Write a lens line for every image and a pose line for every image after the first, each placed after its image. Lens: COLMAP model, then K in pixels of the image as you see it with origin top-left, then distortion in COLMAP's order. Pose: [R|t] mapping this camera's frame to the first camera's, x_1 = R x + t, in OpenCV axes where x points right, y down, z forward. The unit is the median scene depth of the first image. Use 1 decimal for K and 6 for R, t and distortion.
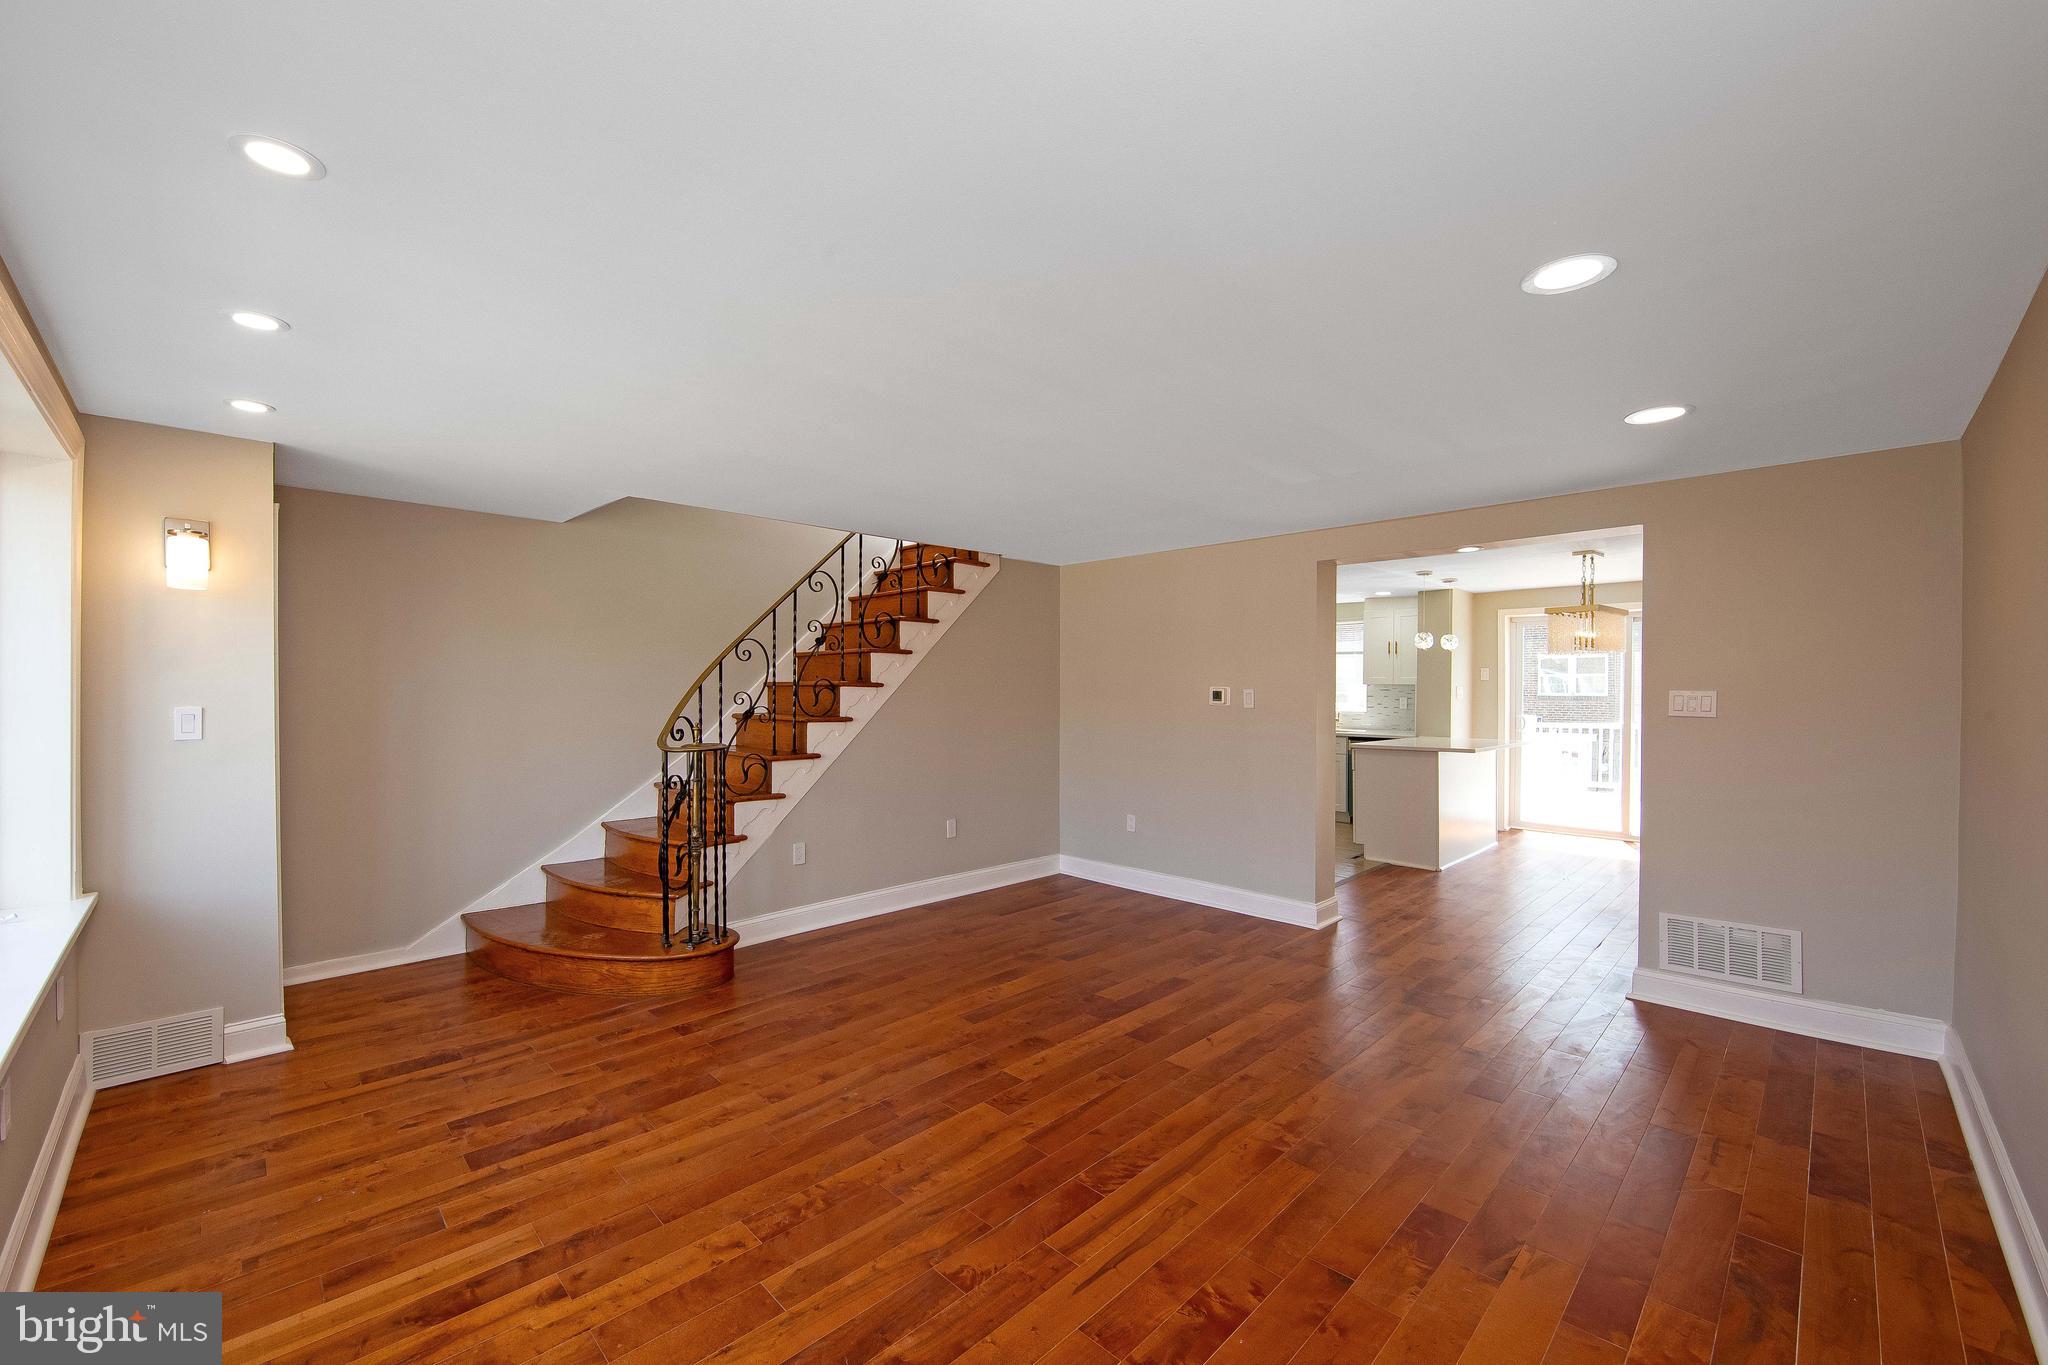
lens RADIAL K [[826.1, 0, 1003.2], [0, 826.1, 704.8], [0, 0, 1]] dist [-0.011113, 0.002203]
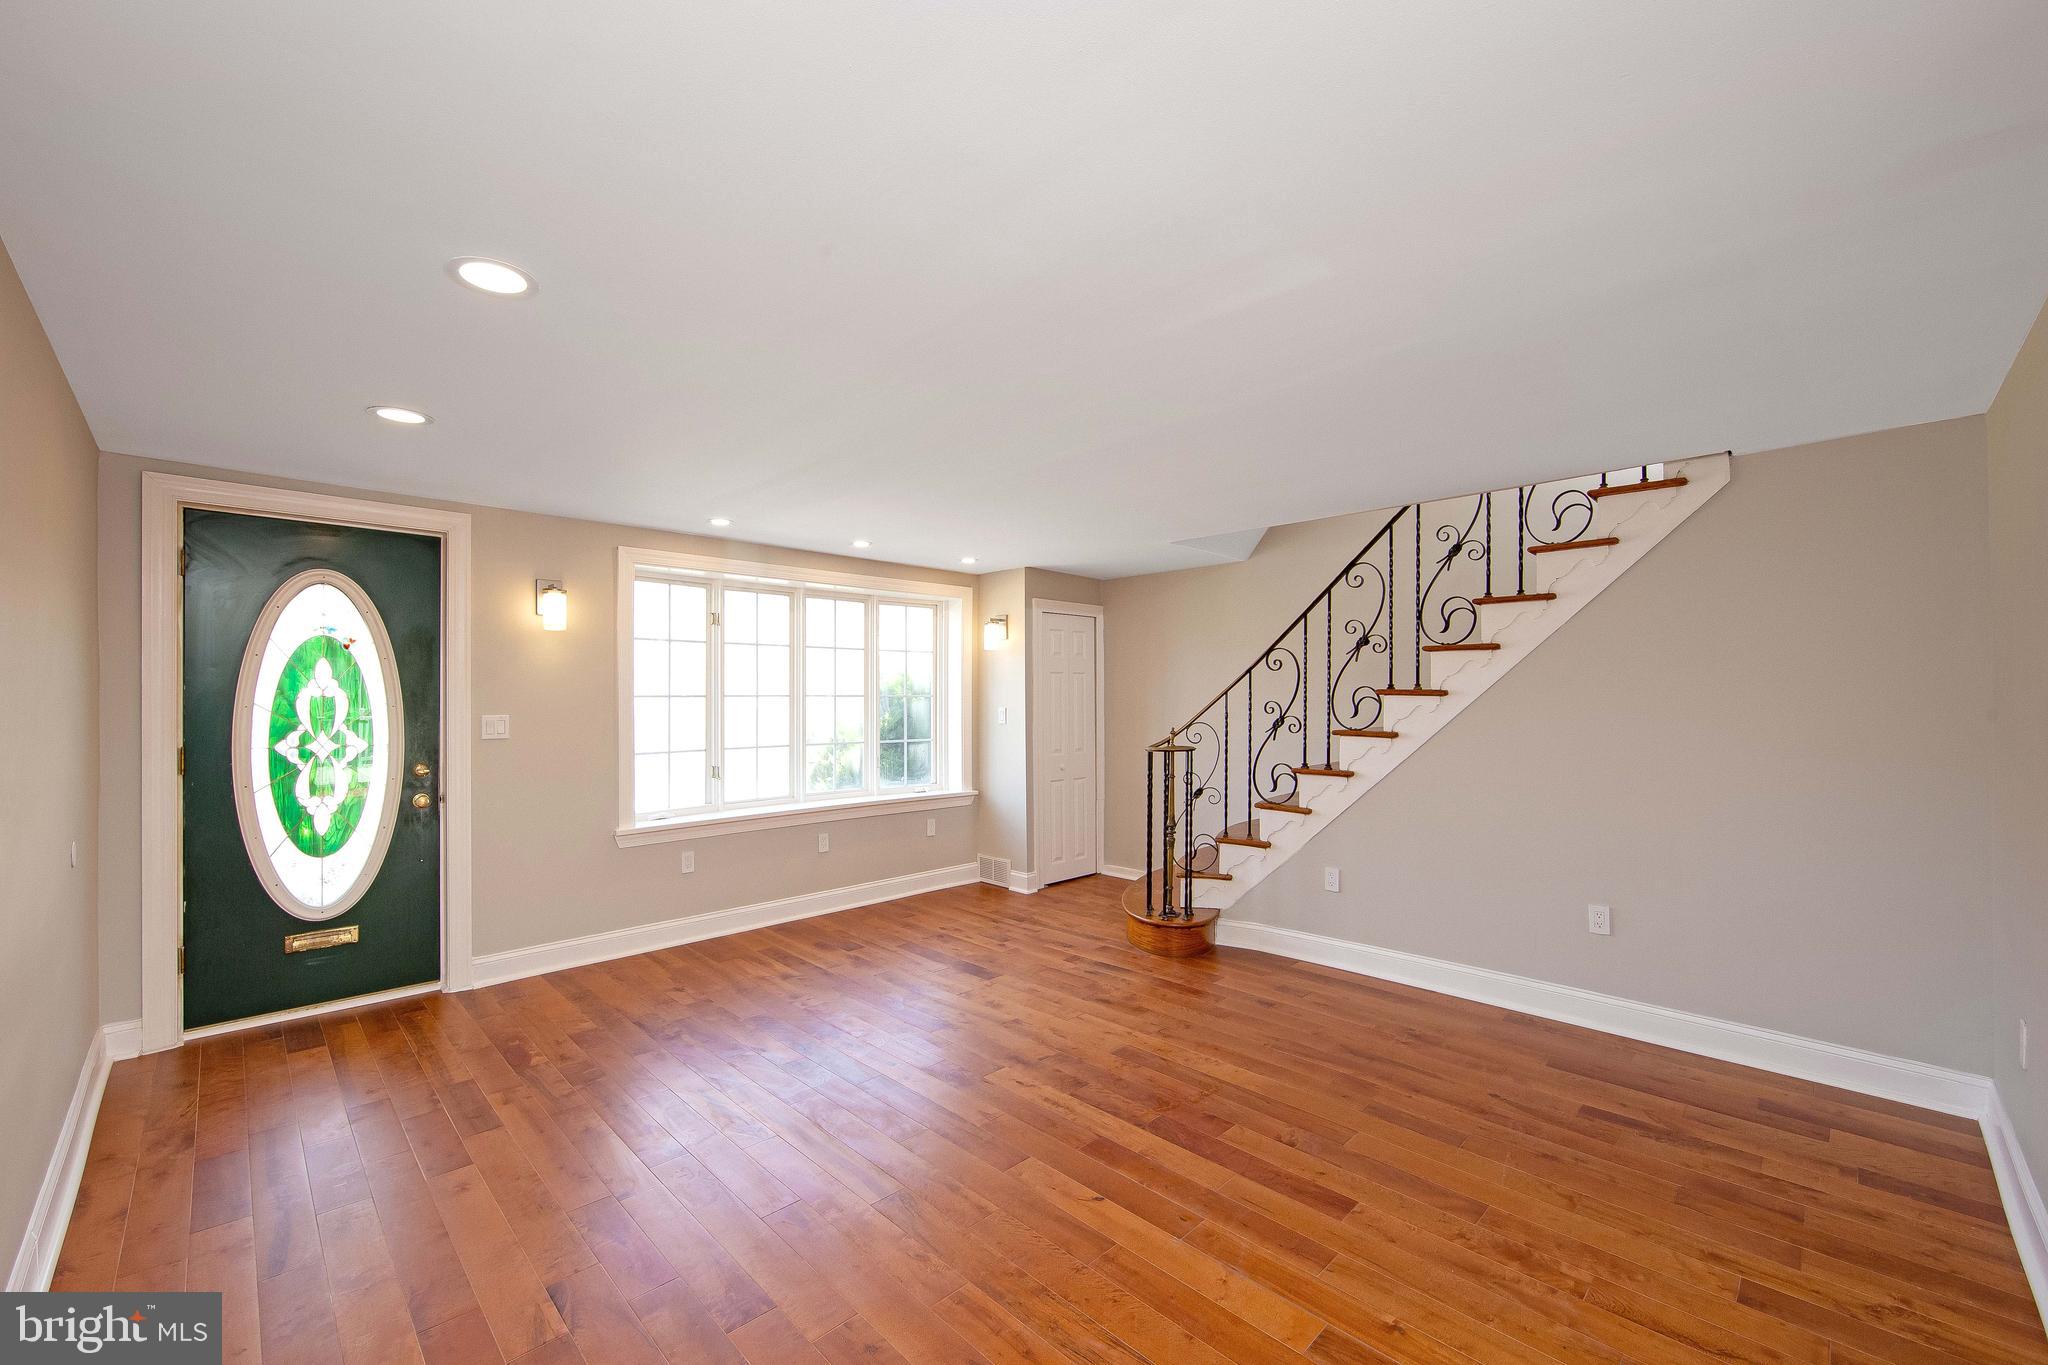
lens RADIAL K [[826.1, 0, 1010.2], [0, 826.1, 688.7], [0, 0, 1]] dist [-0.011113, 0.002203]
pose [[-0.004869, -0.014534, -0.999883, 0.811834], [-0.020642, 0.999683, -0.014431, -0.011424], [0.999775, 0.020569, -0.005167, 0.785228]]
